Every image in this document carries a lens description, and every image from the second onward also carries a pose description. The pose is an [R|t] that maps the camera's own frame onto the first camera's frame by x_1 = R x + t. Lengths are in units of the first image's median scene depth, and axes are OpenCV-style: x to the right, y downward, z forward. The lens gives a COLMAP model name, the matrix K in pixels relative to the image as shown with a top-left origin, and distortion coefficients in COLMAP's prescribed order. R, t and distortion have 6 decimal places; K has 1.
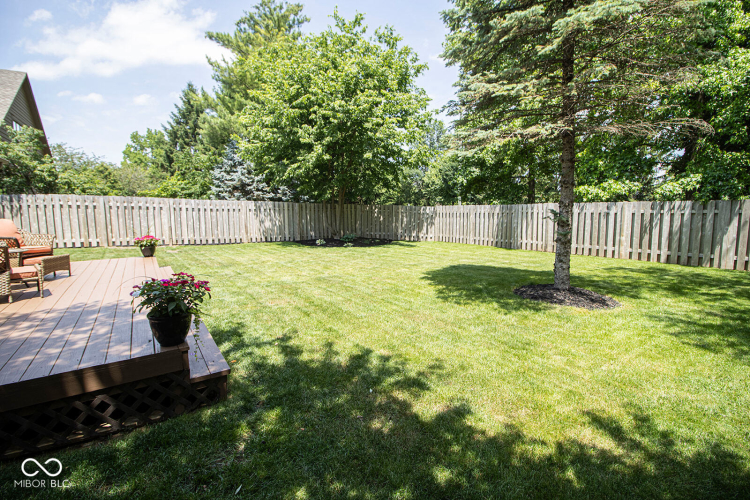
lens RADIAL K [[360.5, 0, 366.2], [0, 360.5, 240.9], [0, 0, 1]] dist [-0.000461, -0.016015]
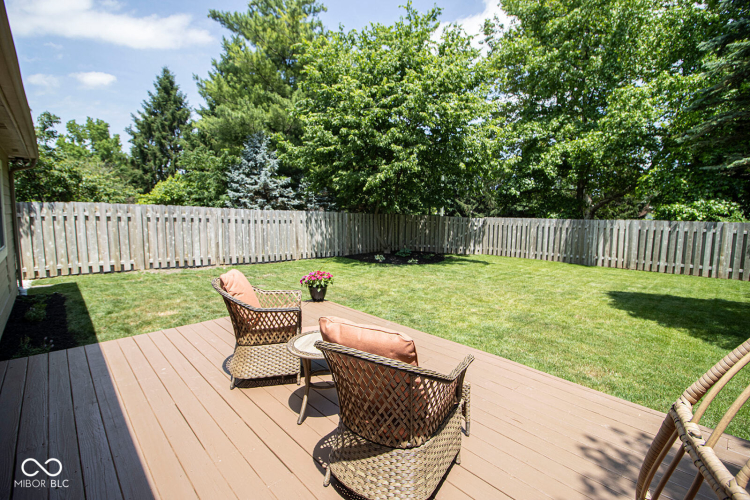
lens RADIAL K [[360.5, 0, 366.2], [0, 360.5, 240.9], [0, 0, 1]] dist [-0.000461, -0.016015]
pose [[0.986058, 0.000951, 0.166402, -0.337585], [-0.000458, 0.999995, -0.003001, -0.039841], [-0.166404, 0.002883, 0.986053, 0.135991]]
